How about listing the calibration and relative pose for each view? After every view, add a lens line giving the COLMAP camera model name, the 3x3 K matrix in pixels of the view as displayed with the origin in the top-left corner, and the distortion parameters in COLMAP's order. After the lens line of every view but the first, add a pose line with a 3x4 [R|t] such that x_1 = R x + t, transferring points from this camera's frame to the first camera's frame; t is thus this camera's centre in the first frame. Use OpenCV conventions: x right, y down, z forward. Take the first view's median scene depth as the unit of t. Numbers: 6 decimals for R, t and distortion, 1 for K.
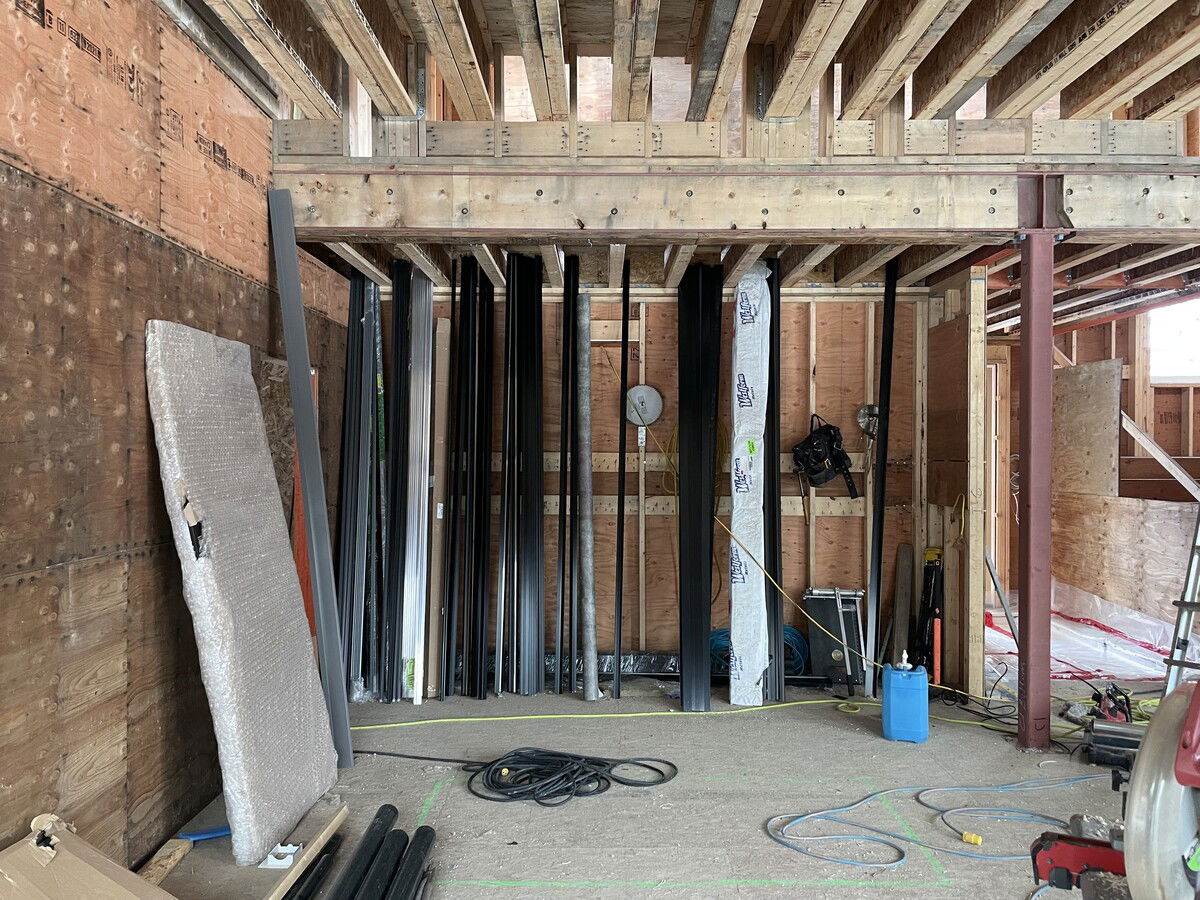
lens RADIAL K [[914.2, 0, 599.3], [0, 914.2, 457.7], [0, 0, 1]] dist [0.086588, -0.111069]
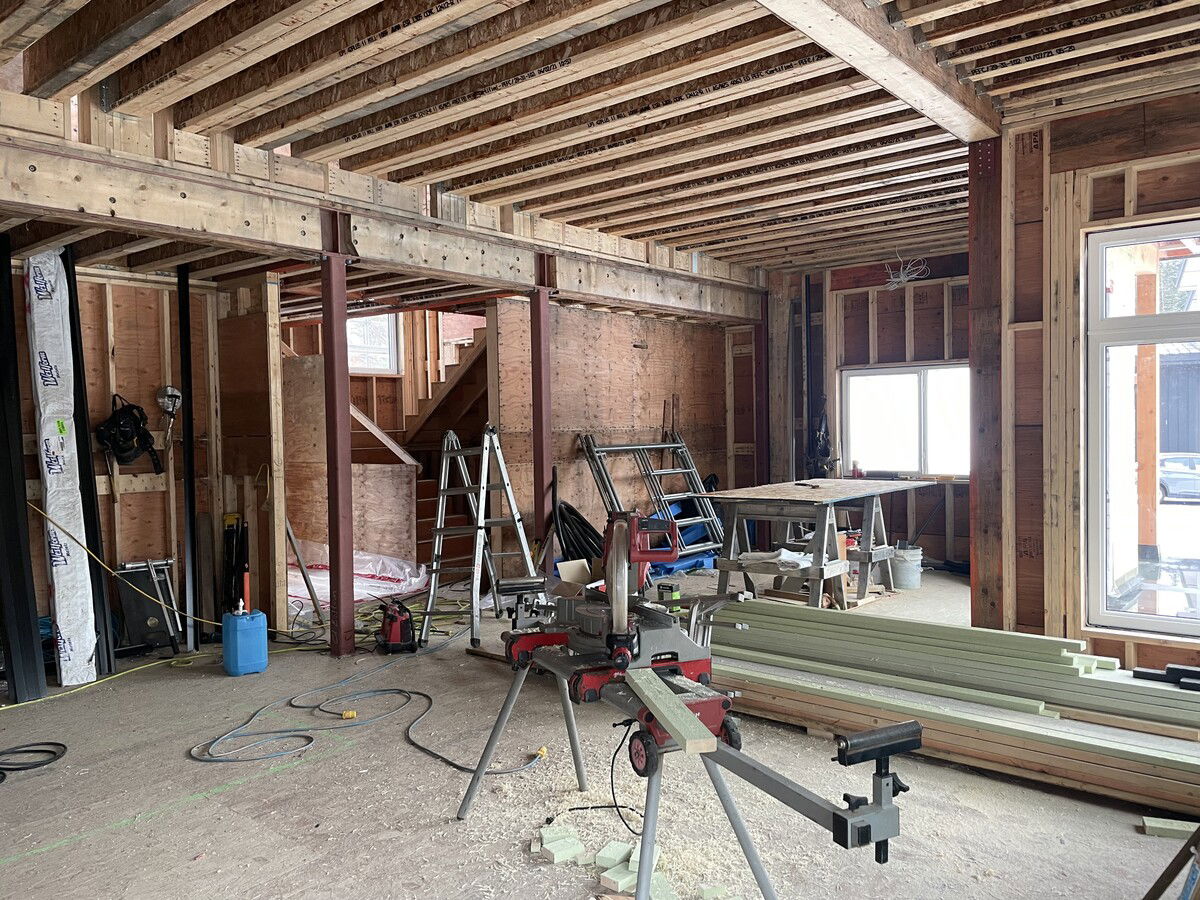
lens RADIAL K [[914.2, 0, 599.3], [0, 914.2, 457.7], [0, 0, 1]] dist [0.086588, -0.111069]
pose [[0.633859, -0.042256, 0.772293, -0.285768], [0.026069, 0.999106, 0.033270, 0.003652], [-0.773009, -0.000956, 0.634394, -0.091619]]
